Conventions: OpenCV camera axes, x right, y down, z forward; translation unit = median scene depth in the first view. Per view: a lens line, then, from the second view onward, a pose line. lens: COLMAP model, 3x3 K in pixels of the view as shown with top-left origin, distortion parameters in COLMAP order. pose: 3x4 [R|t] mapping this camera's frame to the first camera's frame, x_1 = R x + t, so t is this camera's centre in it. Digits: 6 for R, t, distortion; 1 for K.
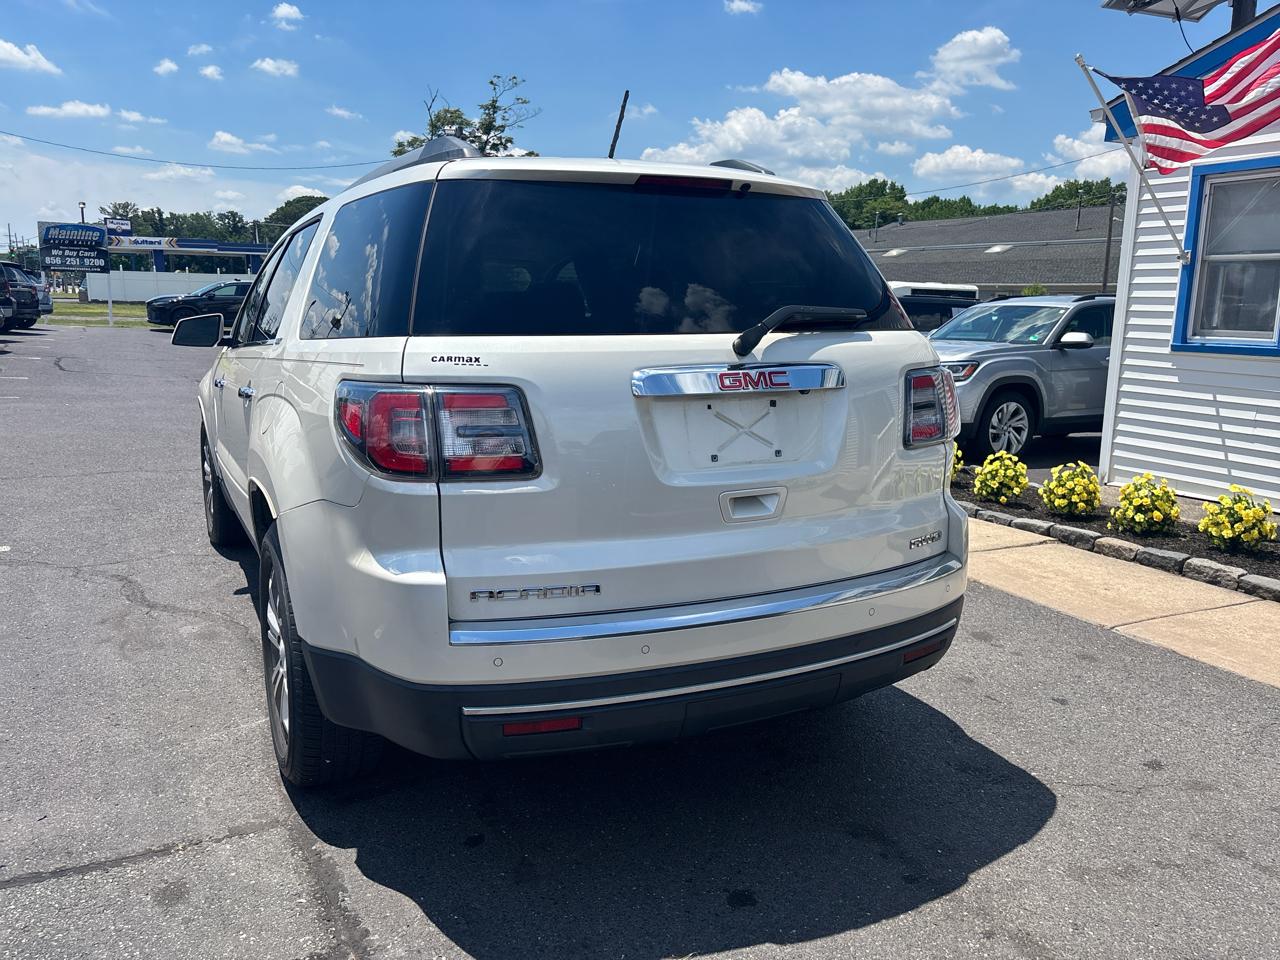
lens RADIAL K [[968.6, 0, 635.5], [0, 968.6, 487.4], [0, 0, 1]] dist [0.053512, -0.059832]
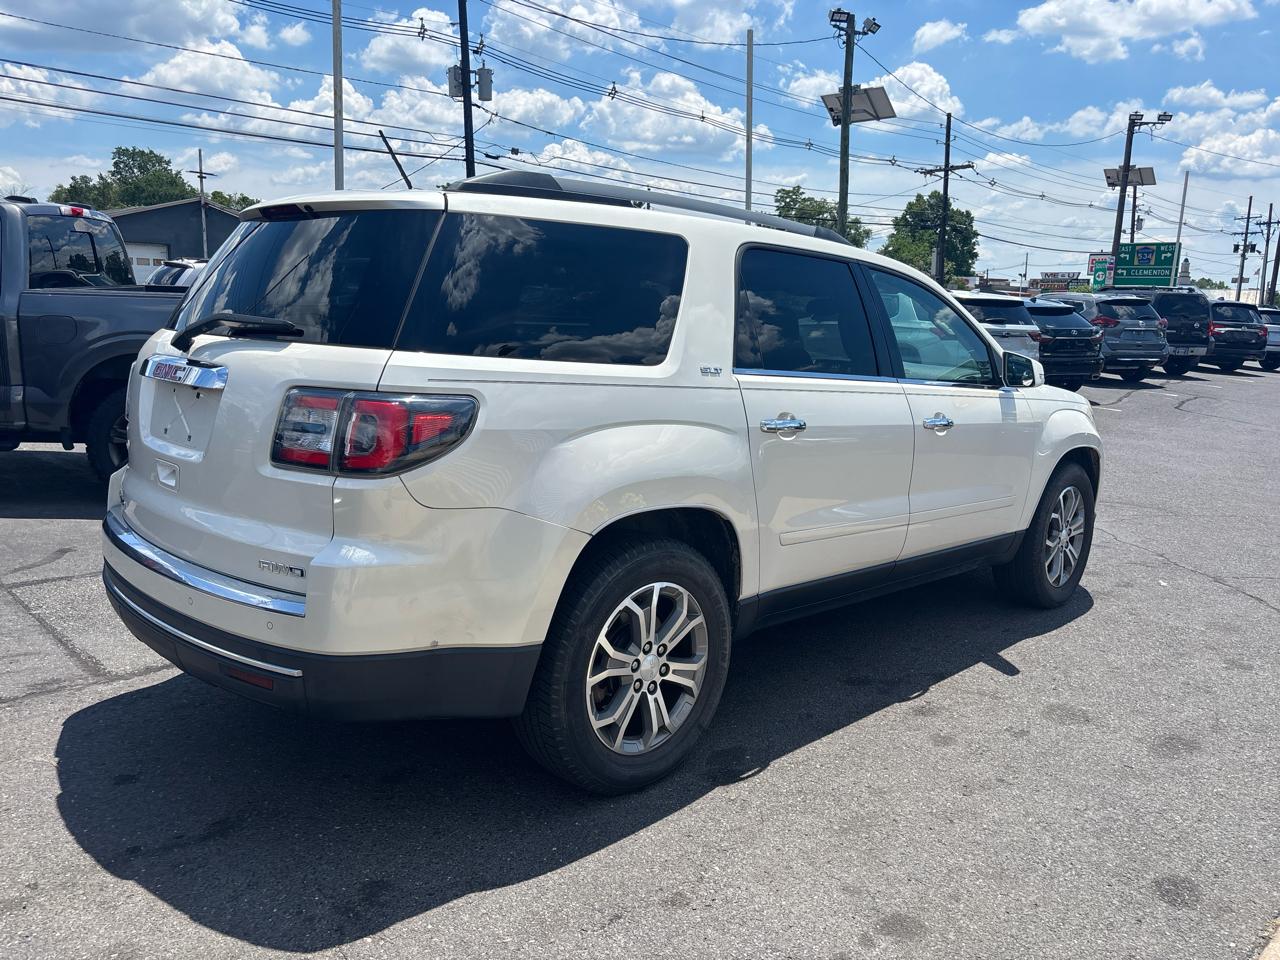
lens RADIAL K [[968.6, 0, 628.8], [0, 968.6, 482.9], [0, 0, 1]] dist [0.053512, -0.059832]
pose [[0.306398, 0.170162, -0.936571, 0.690534], [-0.214266, 0.970972, 0.106316, -0.107634], [0.927475, 0.168101, 0.333964, 0.541424]]
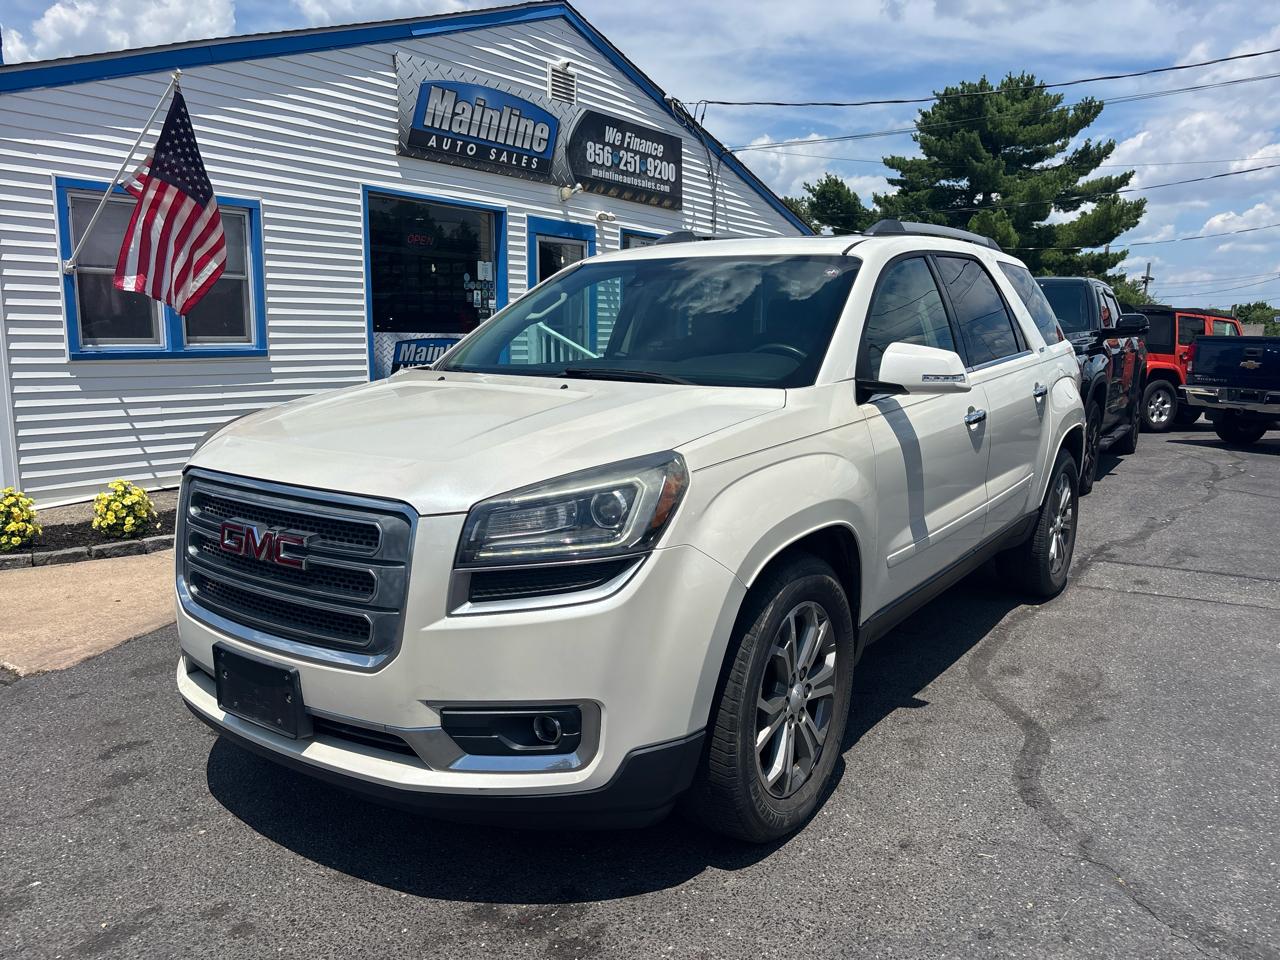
lens RADIAL K [[968.6, 0, 639.2], [0, 968.6, 480.4], [0, 0, 1]] dist [0.053512, -0.059832]
pose [[-0.471627, -0.152167, 0.868570, -0.918489], [0.151888, 0.956257, 0.250004, -0.277606], [-0.868619, 0.249834, -0.427884, 1.441349]]
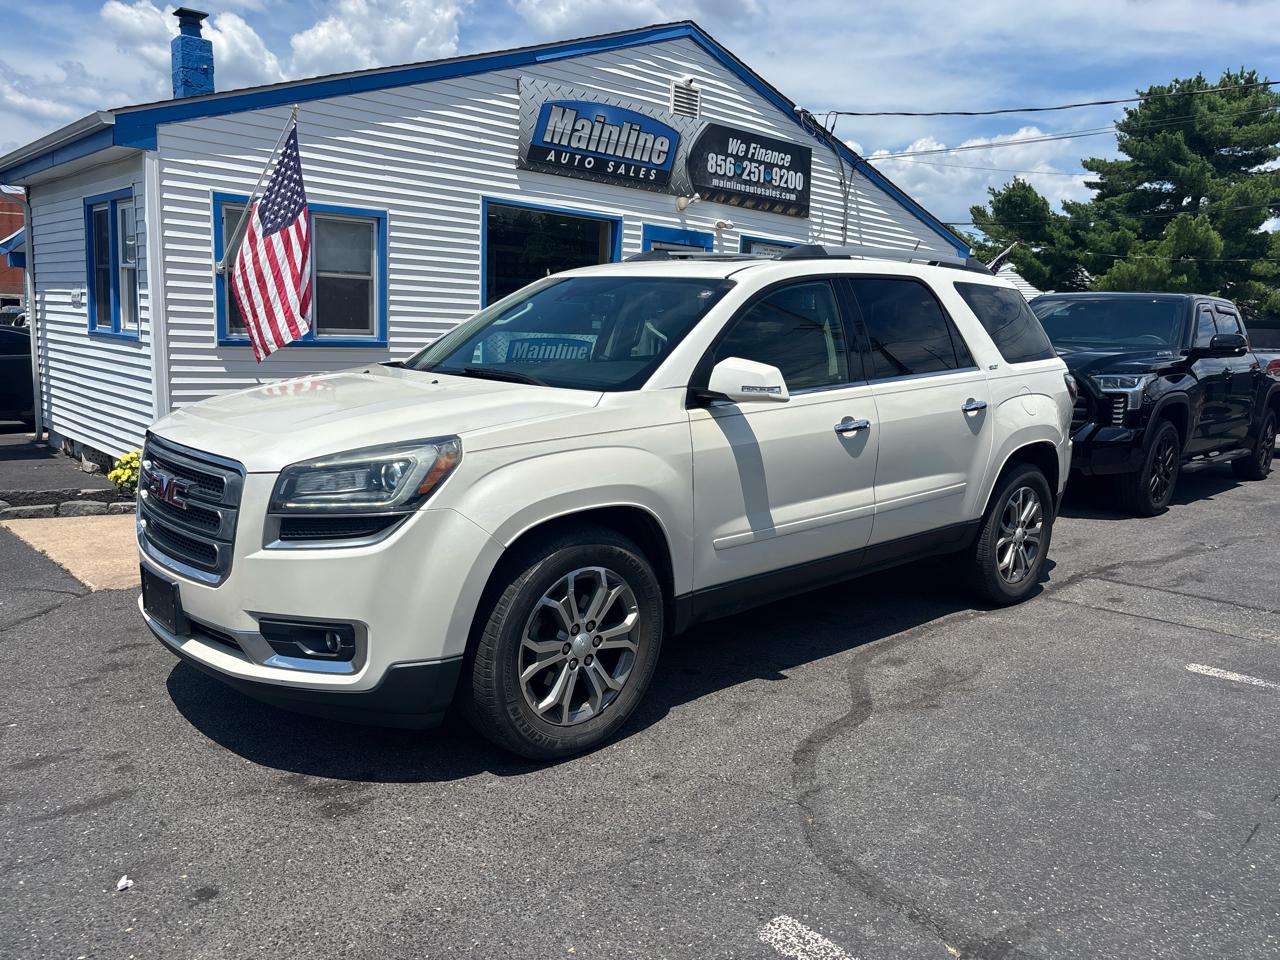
lens RADIAL K [[968.6, 0, 651.3], [0, 968.6, 473.1], [0, 0, 1]] dist [0.053512, -0.059832]
pose [[-0.288918, -0.169074, 0.942306, -1.122129], [0.139767, 0.966287, 0.216230, -0.261003], [-0.947096, 0.194176, -0.255547, 1.262035]]
